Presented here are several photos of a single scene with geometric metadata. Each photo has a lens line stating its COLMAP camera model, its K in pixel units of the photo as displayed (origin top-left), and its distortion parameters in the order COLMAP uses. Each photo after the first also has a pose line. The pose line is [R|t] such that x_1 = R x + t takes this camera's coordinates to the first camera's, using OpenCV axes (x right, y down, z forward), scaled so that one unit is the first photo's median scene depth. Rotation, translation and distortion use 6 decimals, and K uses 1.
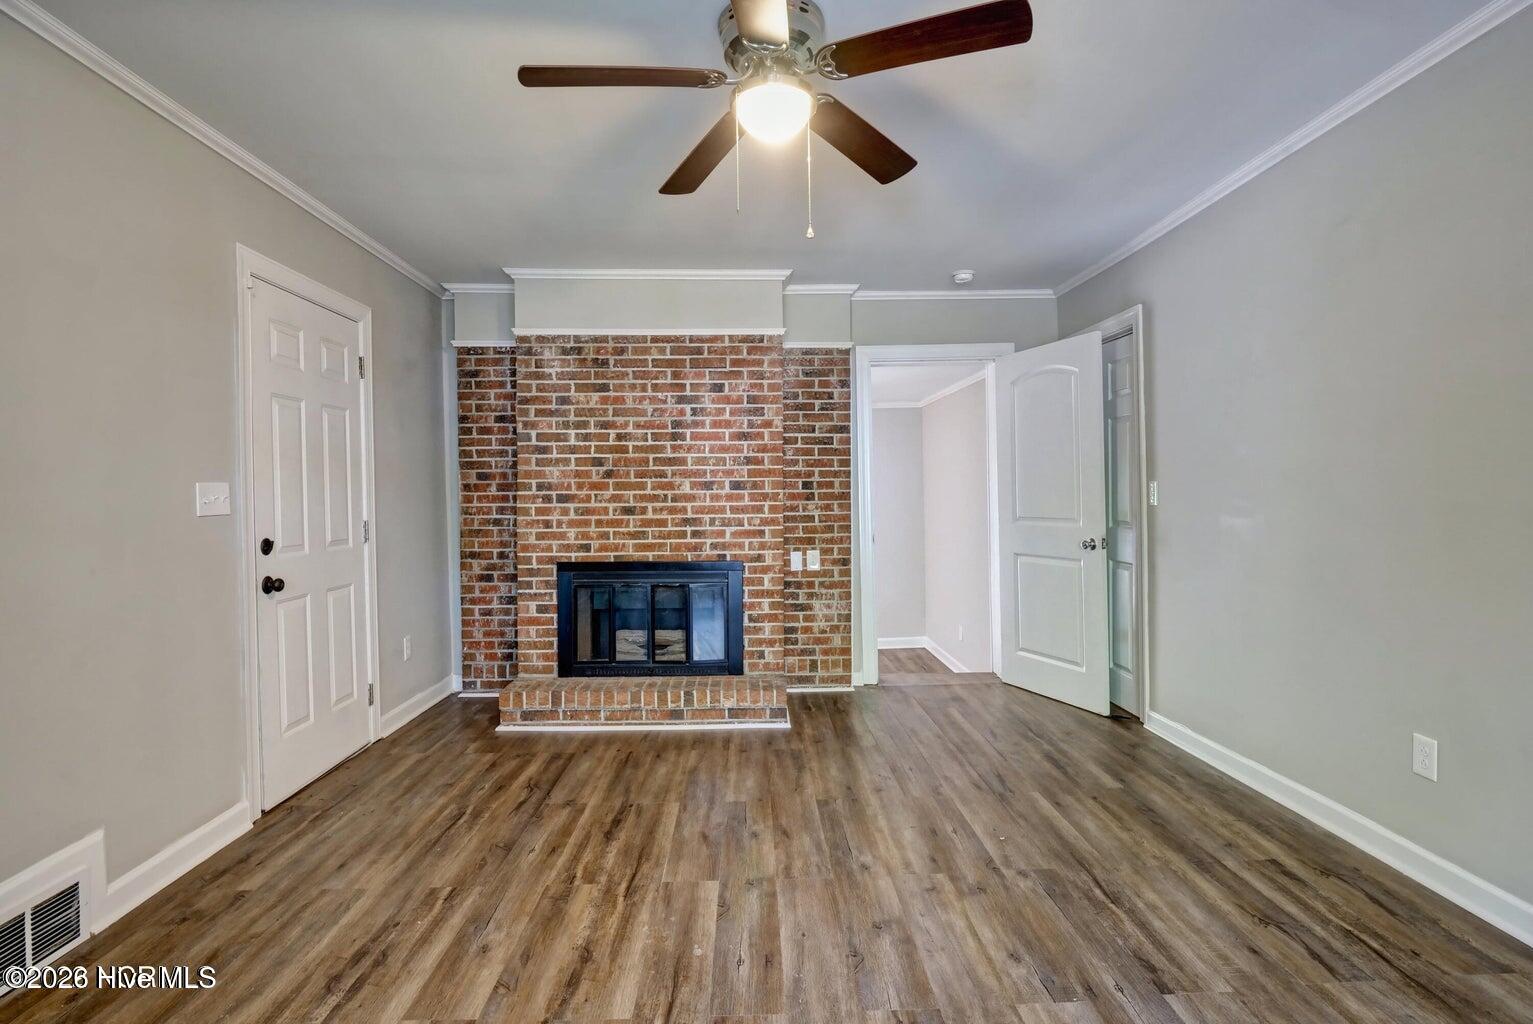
lens RADIAL K [[747.3, 0, 759.4], [0, 747.3, 497.6], [0, 0, 1]] dist [-0.003197, 0.001227]
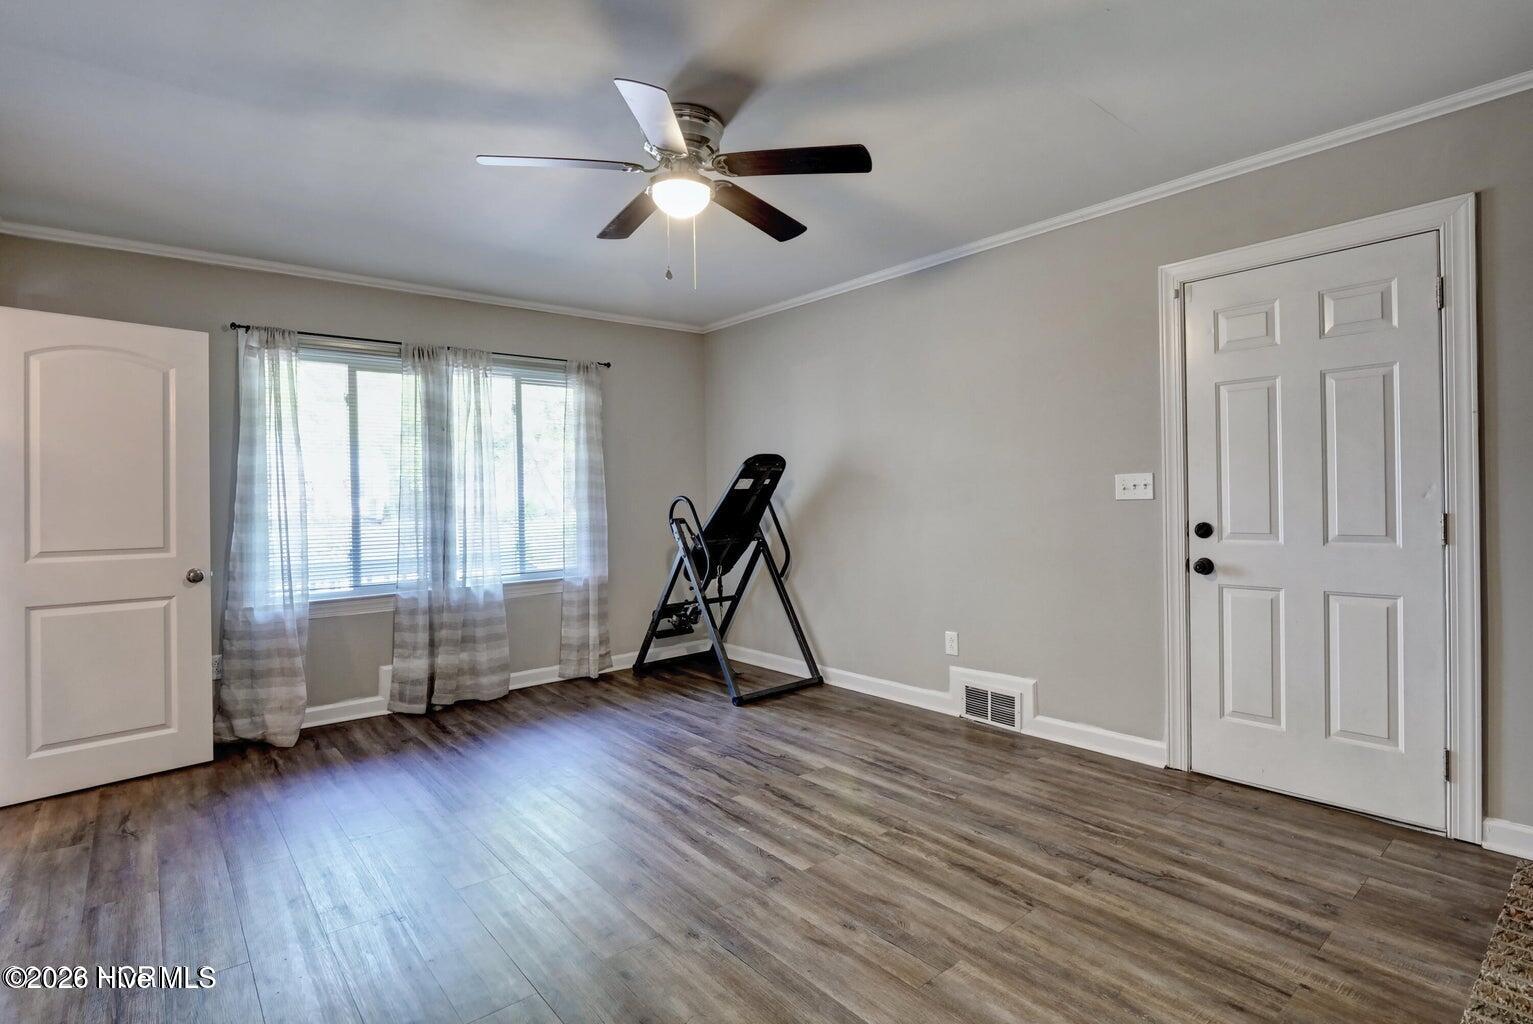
lens RADIAL K [[747.3, 0, 759.4], [0, 747.3, 497.6], [0, 0, 1]] dist [-0.003197, 0.001227]
pose [[-0.780488, 0.026920, -0.624591, 0.577716], [0.025098, 0.999616, 0.011721, -0.011768], [0.624667, -0.006528, -0.780864, 1.651305]]
